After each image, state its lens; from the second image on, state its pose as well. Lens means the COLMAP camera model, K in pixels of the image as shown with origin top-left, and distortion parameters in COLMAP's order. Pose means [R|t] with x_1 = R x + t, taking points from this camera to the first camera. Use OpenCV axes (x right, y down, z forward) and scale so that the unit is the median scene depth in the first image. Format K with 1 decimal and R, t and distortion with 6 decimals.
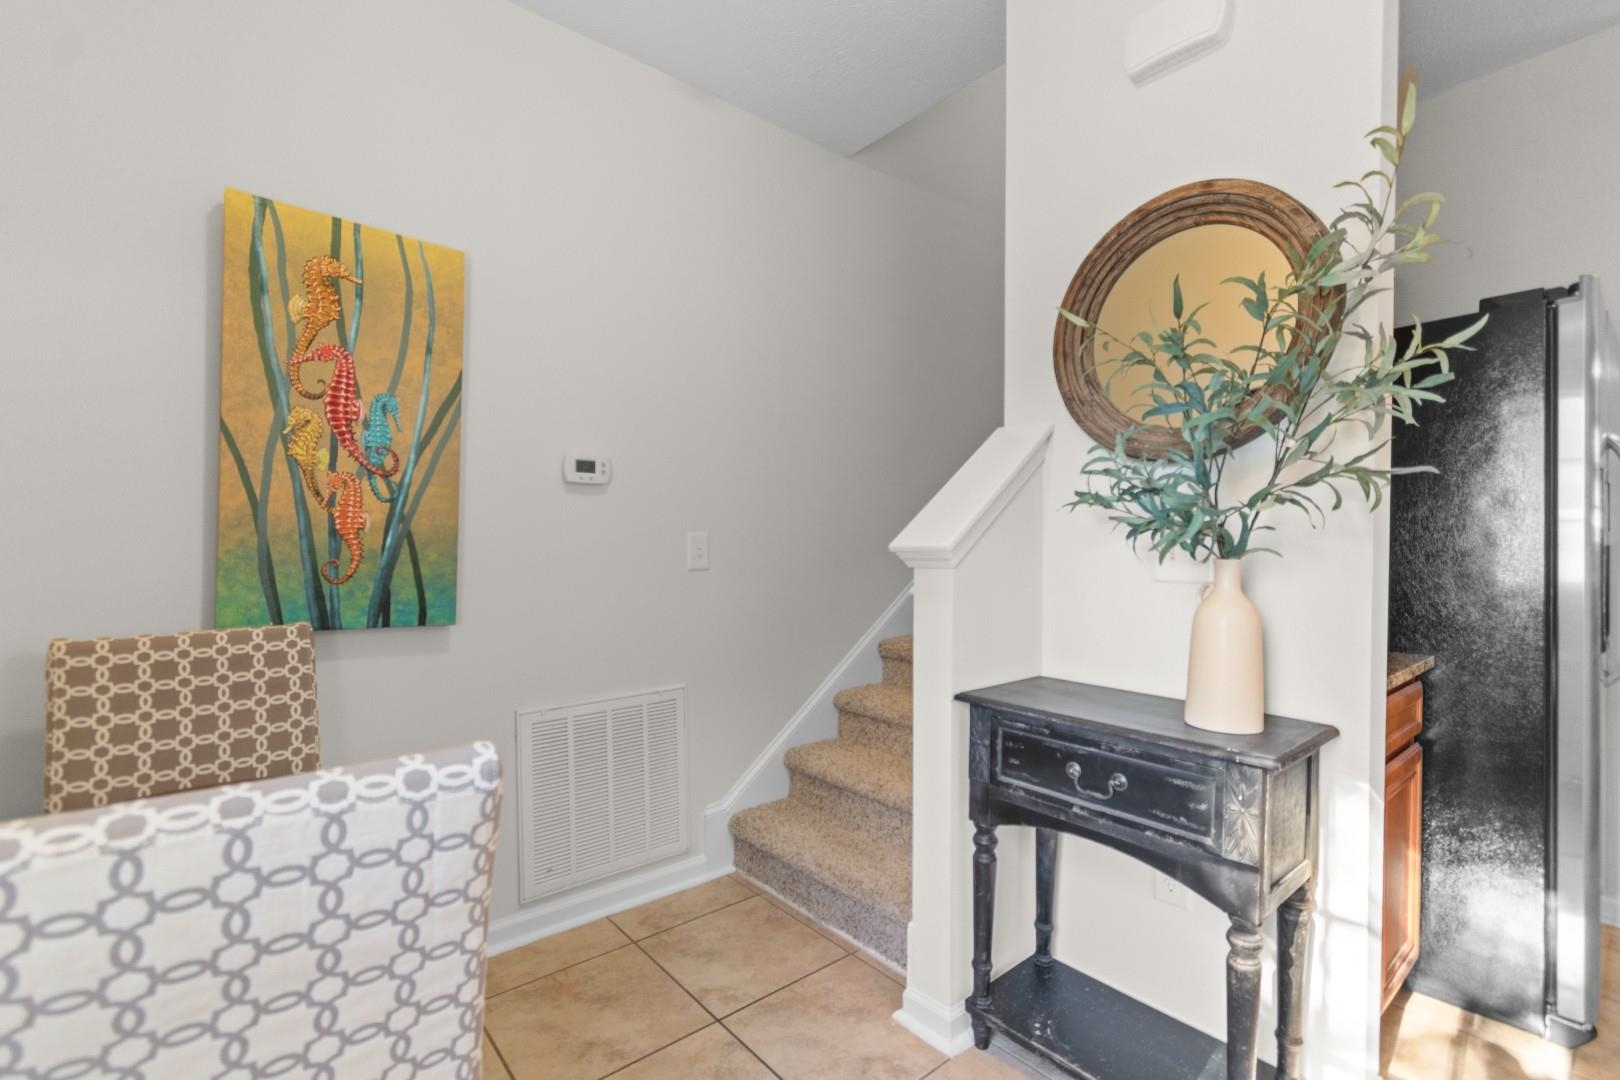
lens RADIAL K [[709.4, 0, 813.2], [0, 709.4, 547.6], [0, 0, 1]] dist [0.001349, -0.000201]
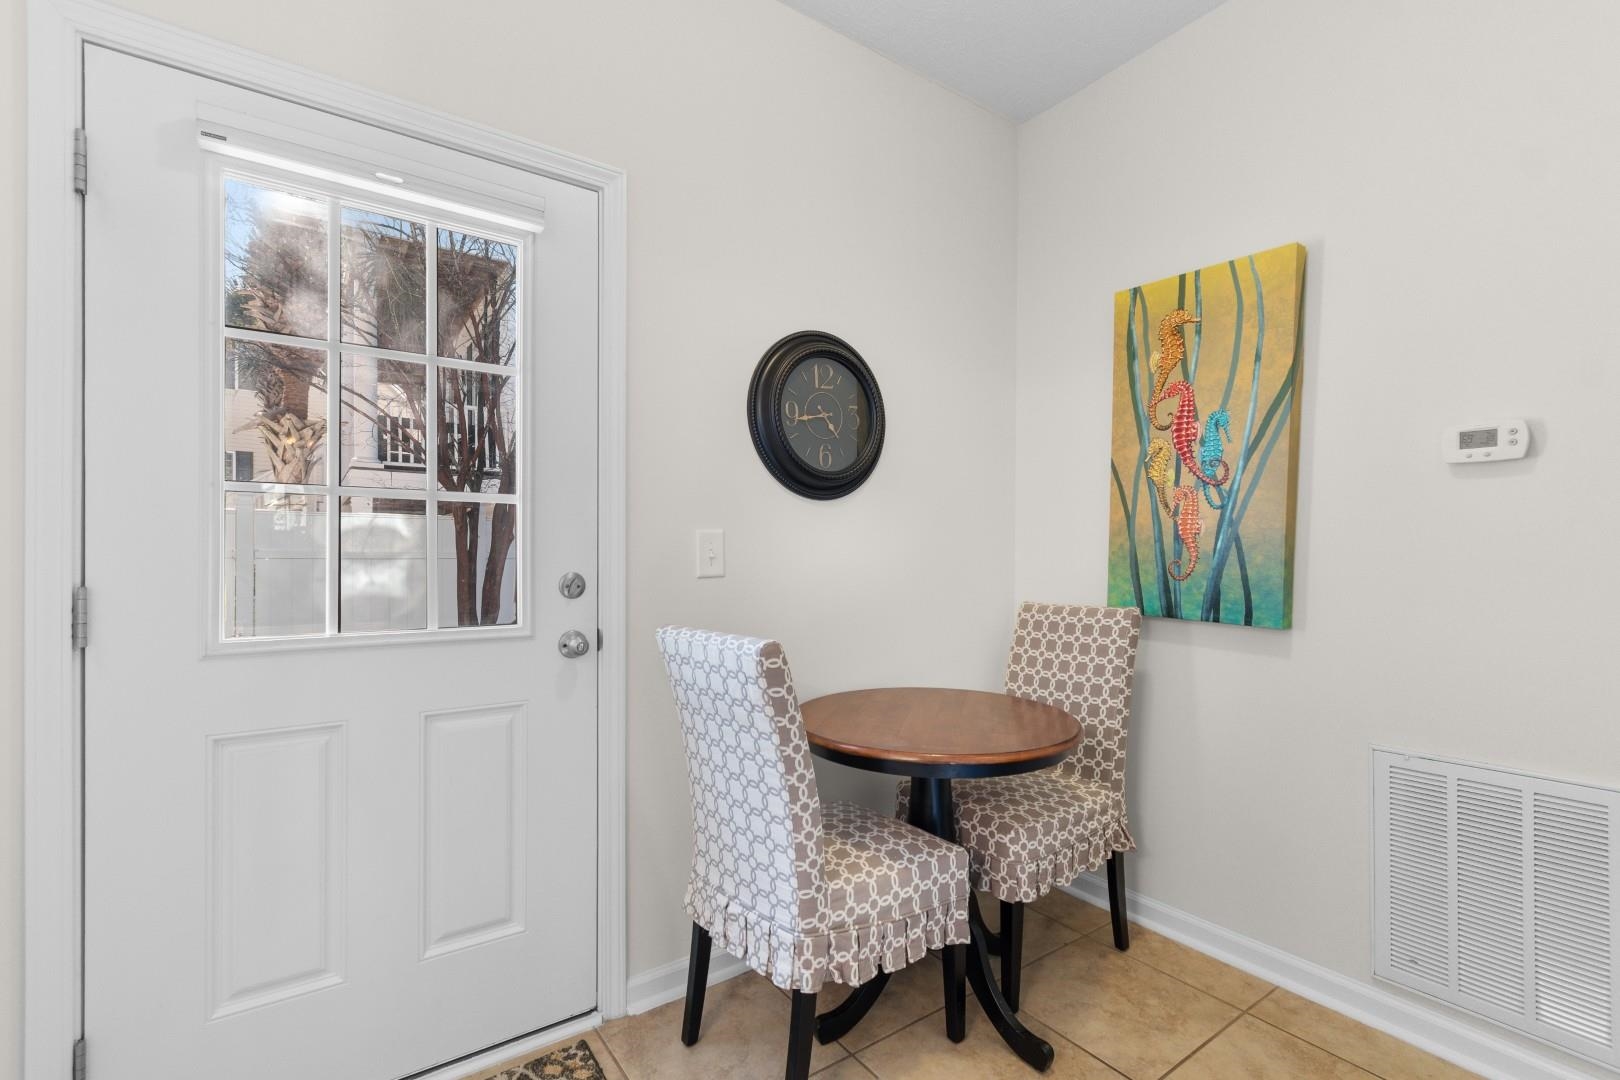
lens RADIAL K [[709.4, 0, 813.2], [0, 709.4, 547.6], [0, 0, 1]] dist [0.001349, -0.000201]
pose [[-0.067233, -0.011026, -0.997676, 0.549818], [-0.014176, 0.999849, -0.010095, 0.016421], [0.997637, 0.013464, -0.067379, 0.457977]]
